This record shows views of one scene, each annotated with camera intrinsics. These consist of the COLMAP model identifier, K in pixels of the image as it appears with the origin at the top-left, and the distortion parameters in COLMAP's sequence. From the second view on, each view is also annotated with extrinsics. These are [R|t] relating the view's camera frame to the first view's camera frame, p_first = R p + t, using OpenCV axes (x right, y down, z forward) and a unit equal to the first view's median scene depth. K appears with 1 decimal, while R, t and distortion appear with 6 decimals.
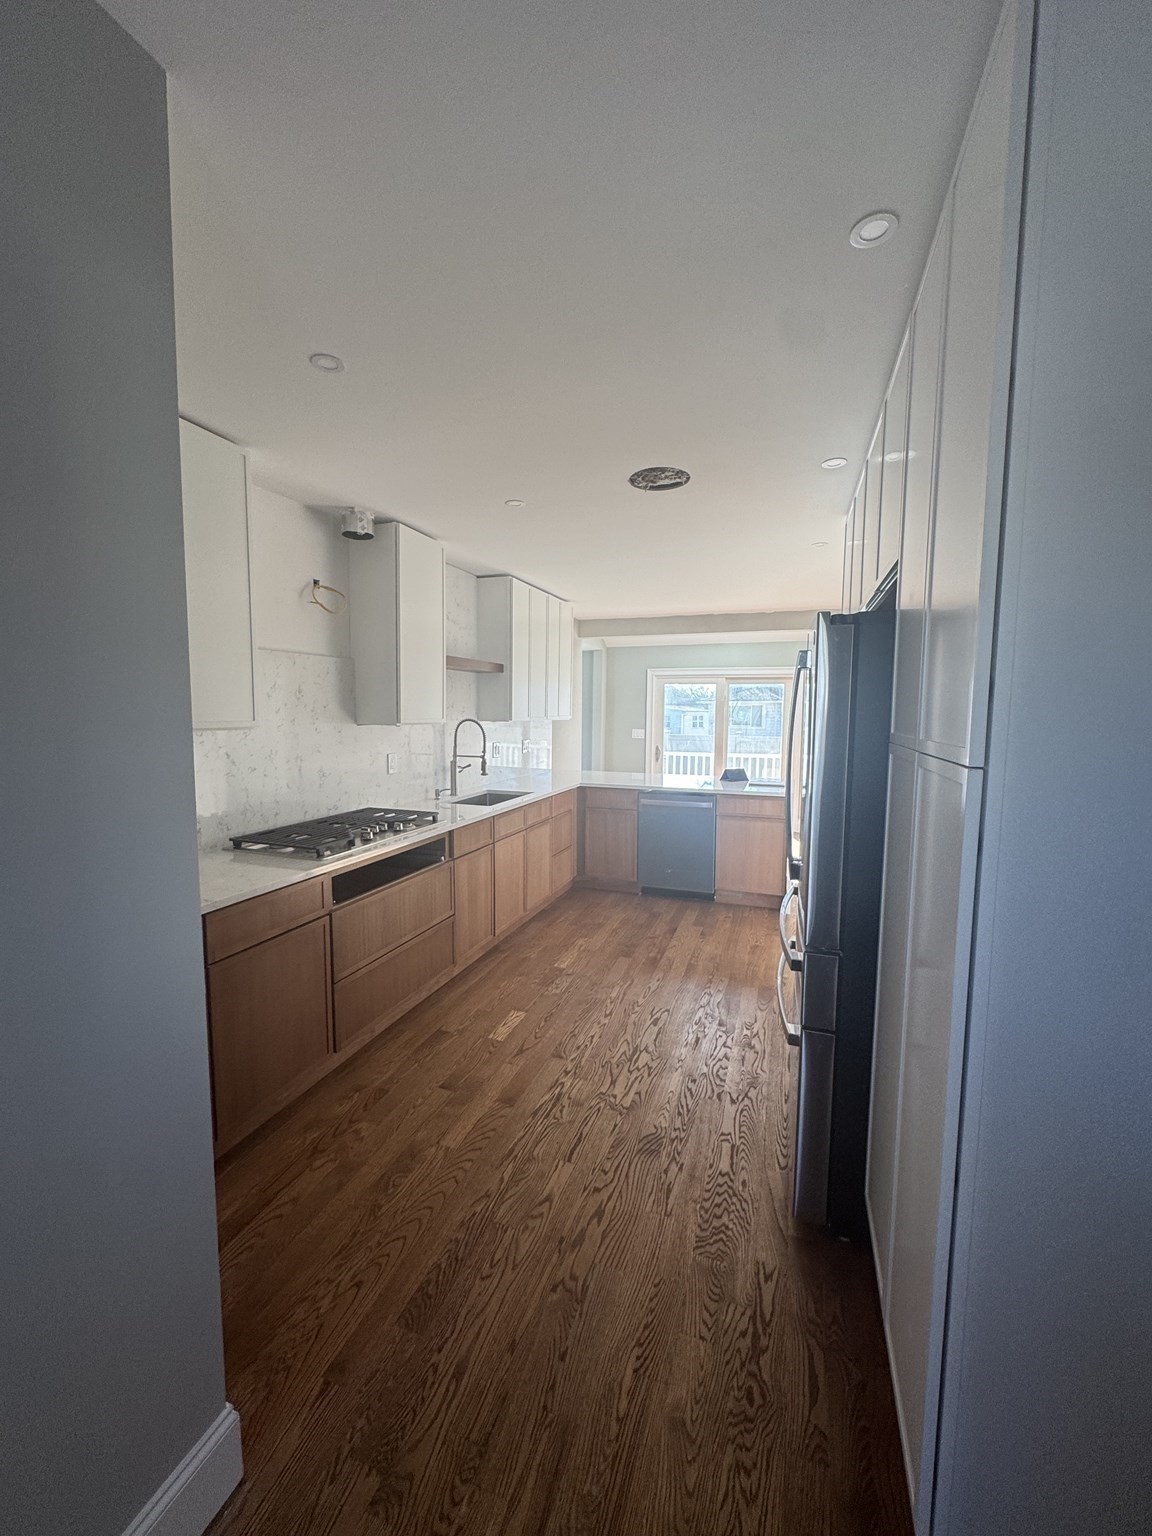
lens RADIAL K [[612.1, 0, 577.1], [0, 612.1, 767.0], [0, 0, 1]] dist [-0.004250, 0.000705]
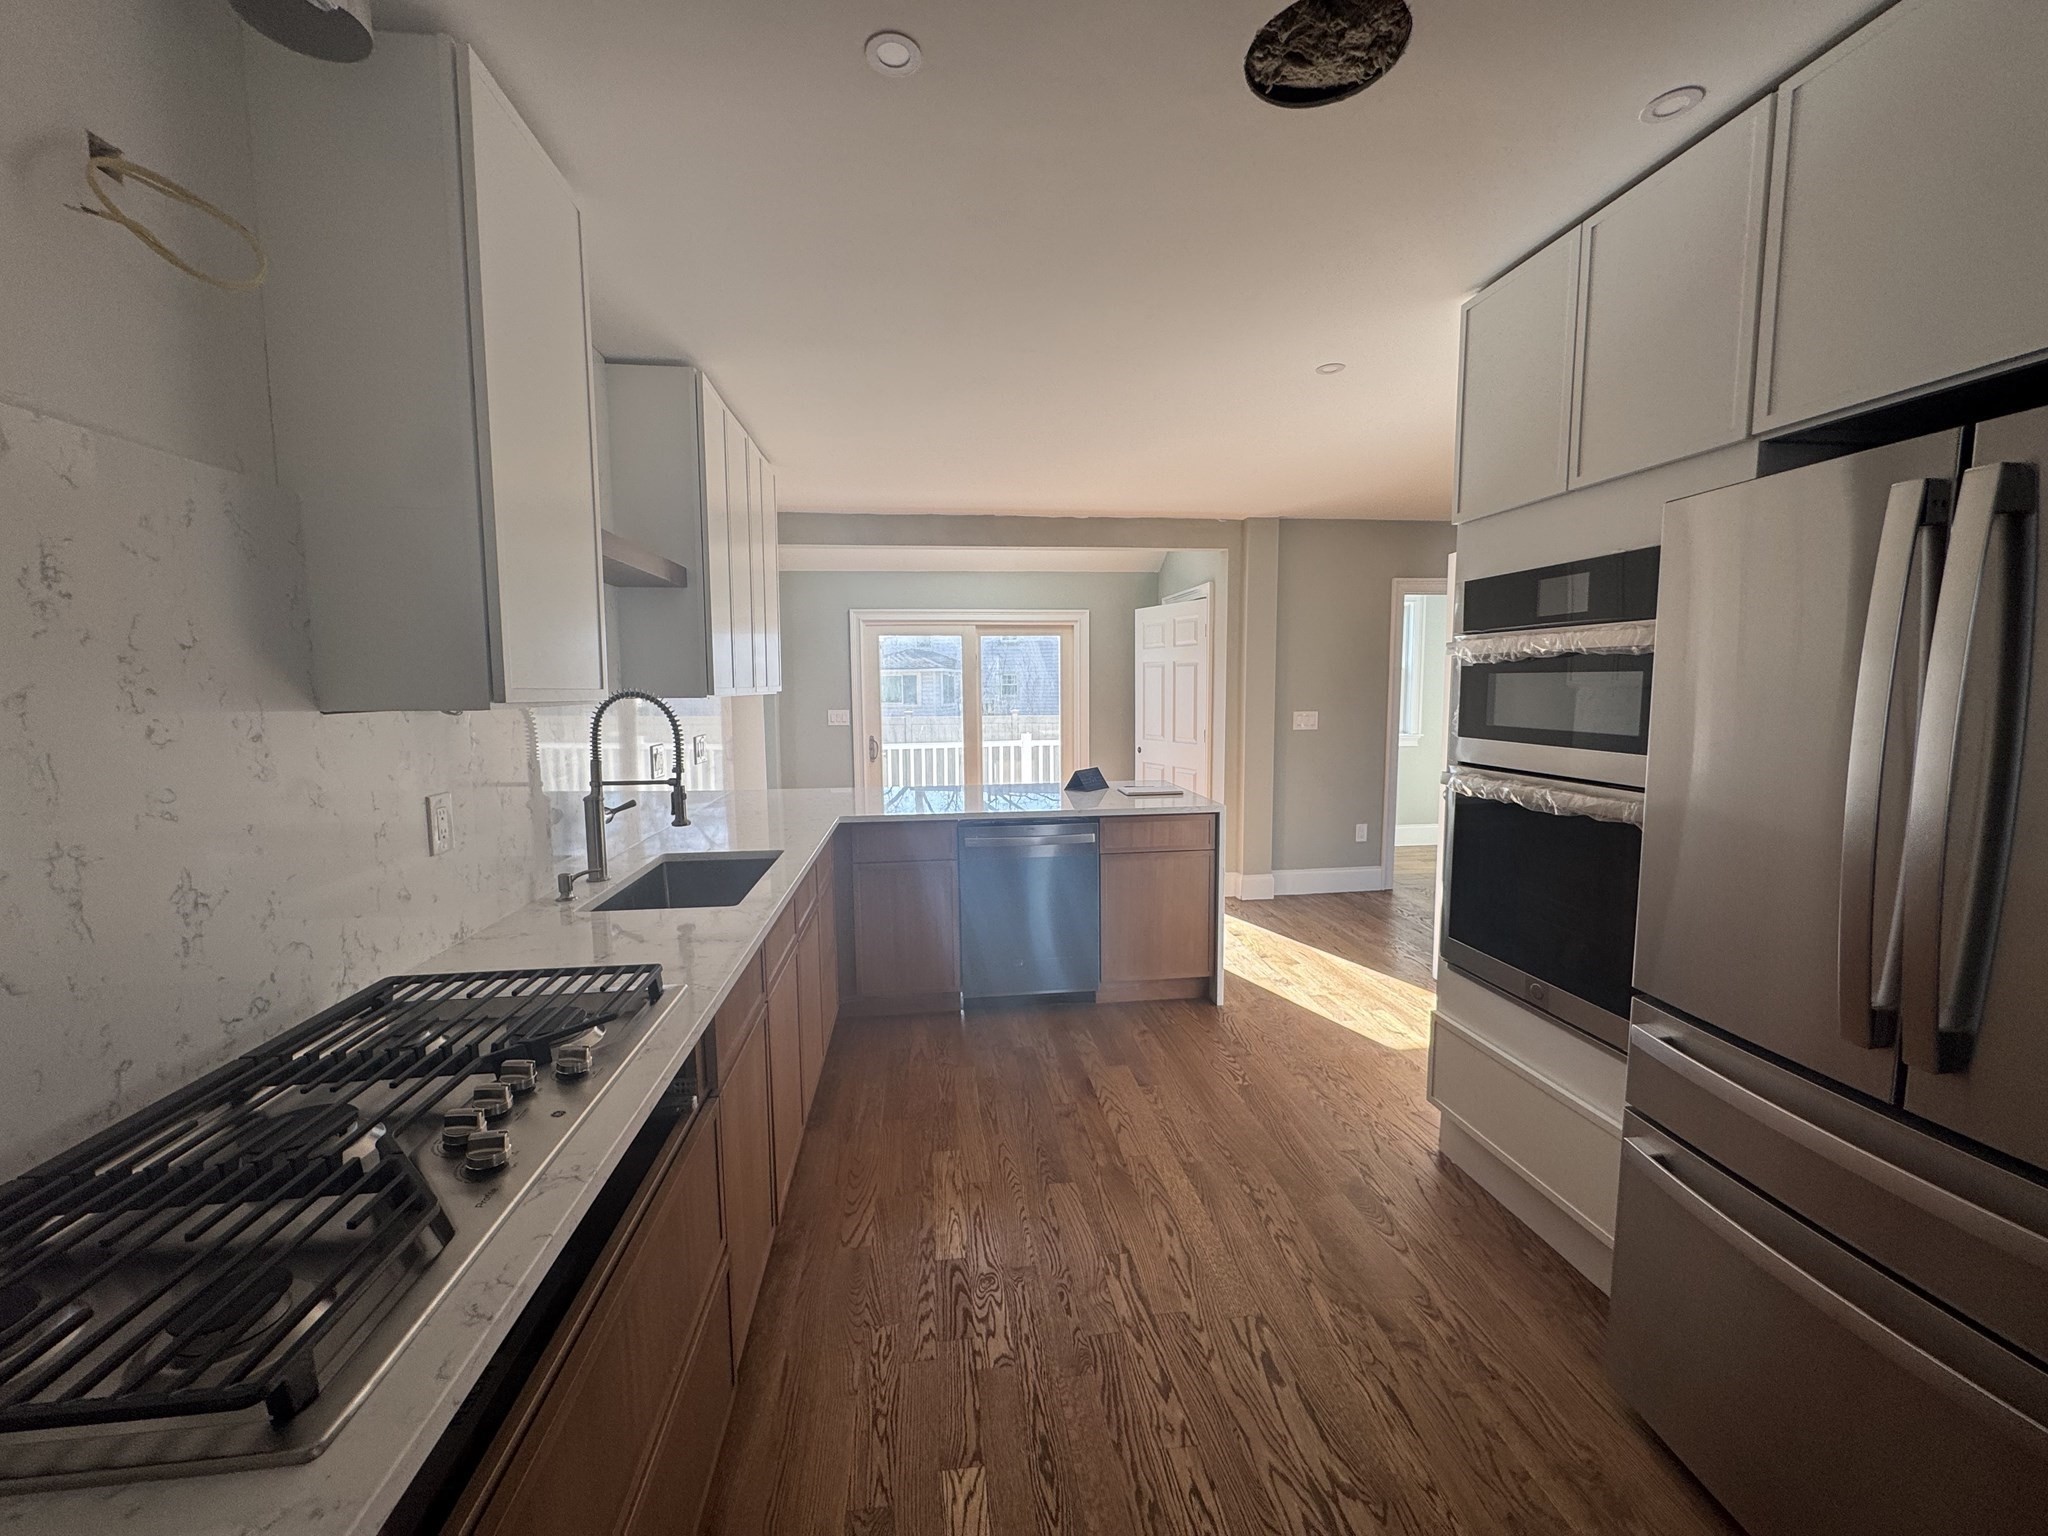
lens RADIAL K [[816.1, 0, 1027.0], [0, 816.1, 771.2], [0, 0, 1]] dist [-0.004250, 0.000705]
pose [[0.896029, -0.061617, 0.439699, -0.179881], [0.054686, 0.998099, 0.028428, -0.025997], [-0.440615, -0.001426, 0.897695, 0.386464]]
